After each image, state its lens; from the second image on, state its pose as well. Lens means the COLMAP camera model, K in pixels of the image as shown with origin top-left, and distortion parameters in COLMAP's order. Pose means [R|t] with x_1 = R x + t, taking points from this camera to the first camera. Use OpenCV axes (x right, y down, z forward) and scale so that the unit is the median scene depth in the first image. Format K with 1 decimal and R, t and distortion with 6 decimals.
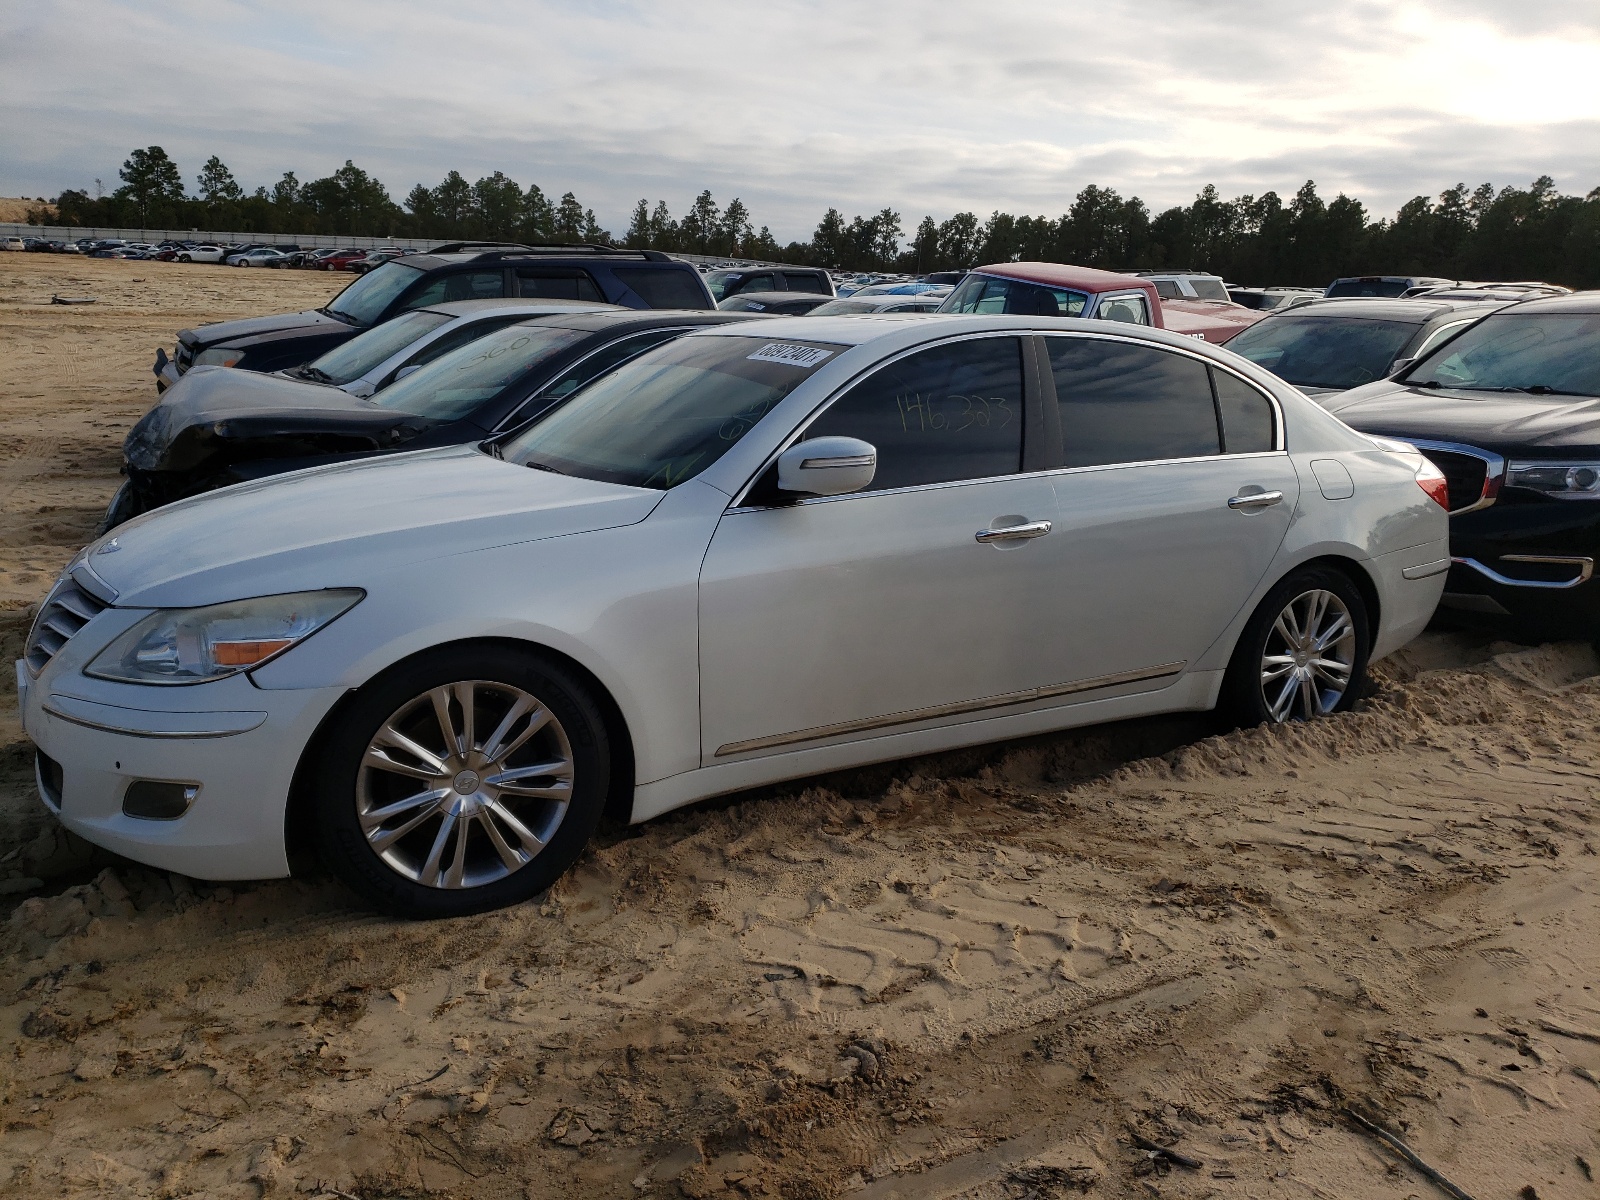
lens RADIAL K [[1242.6, 0, 800.0], [0, 1242.6, 600.0], [0, 0, 1]] dist [0.017167, 0.013296]
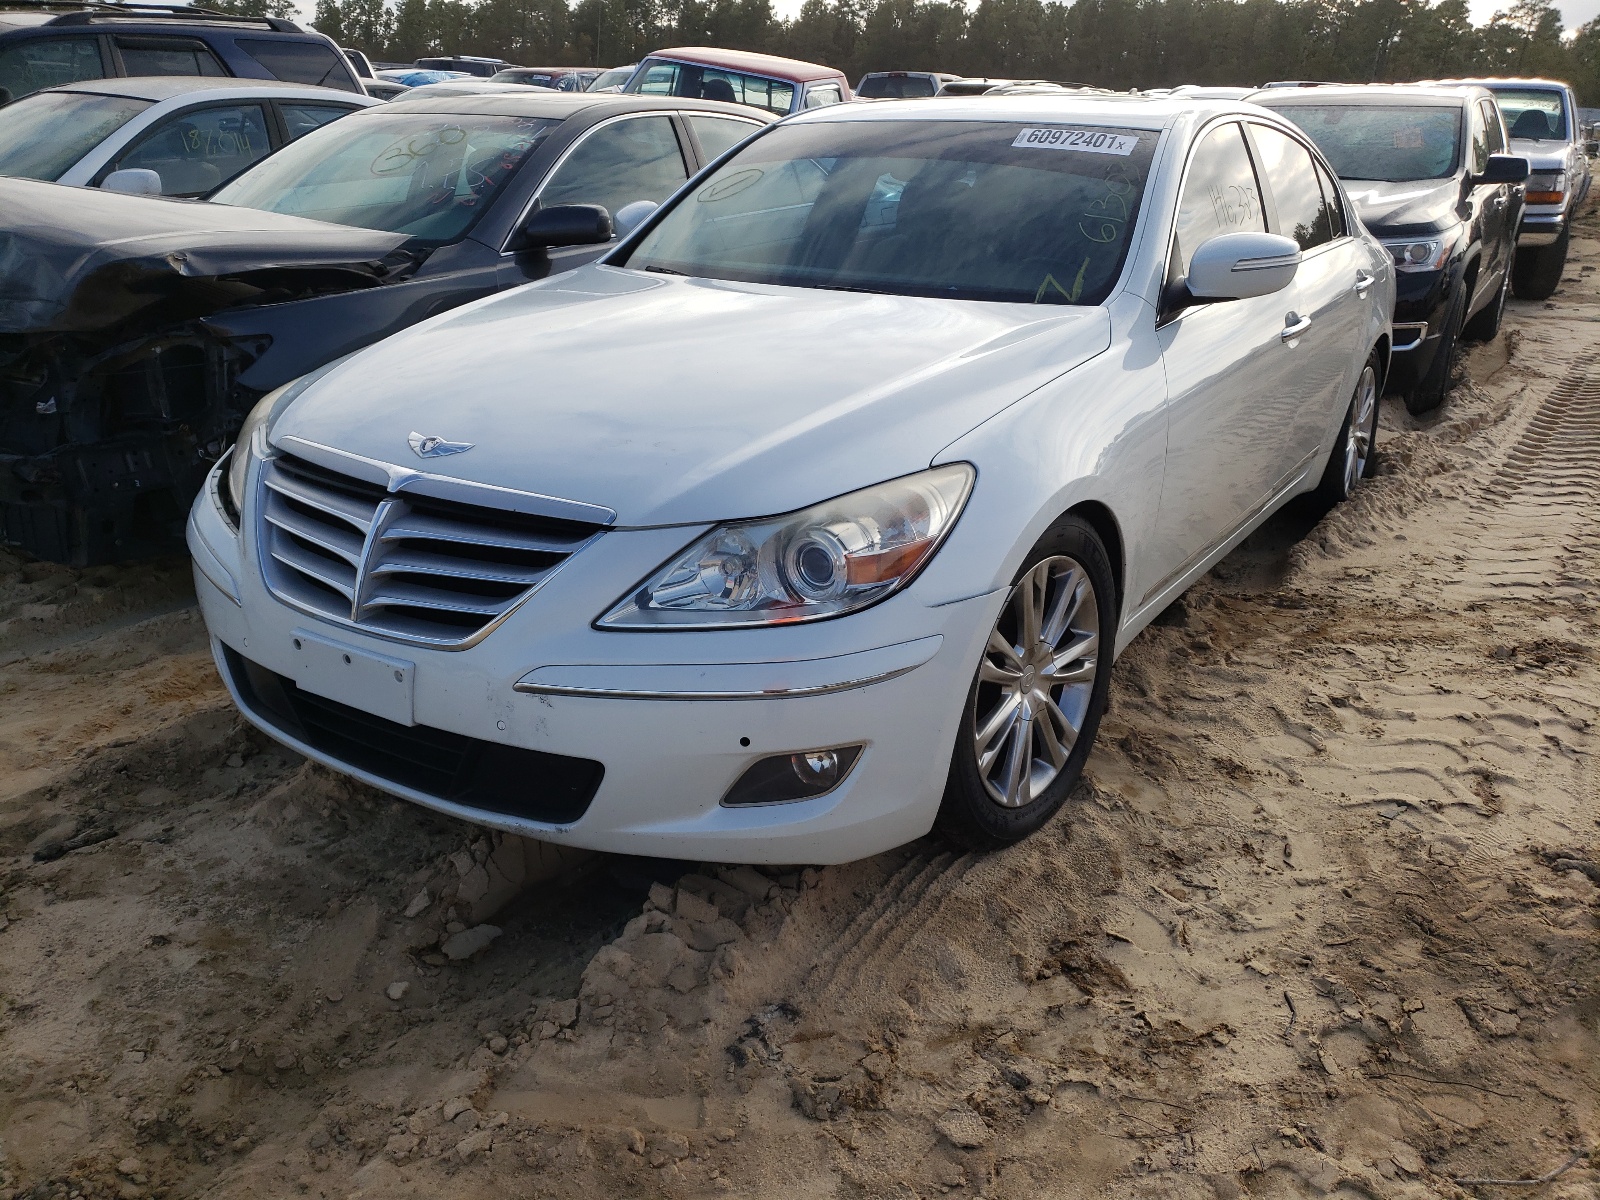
lens RADIAL K [[1222.2, 0, 800.0], [0, 1222.2, 600.0], [0, 0, 1]] dist [0.006688, 0.009113]
pose [[0.898039, -0.160591, 0.409556, -0.555741], [0.095224, 0.979877, 0.175421, -0.048136], [-0.429485, -0.118536, 0.895261, 0.259303]]
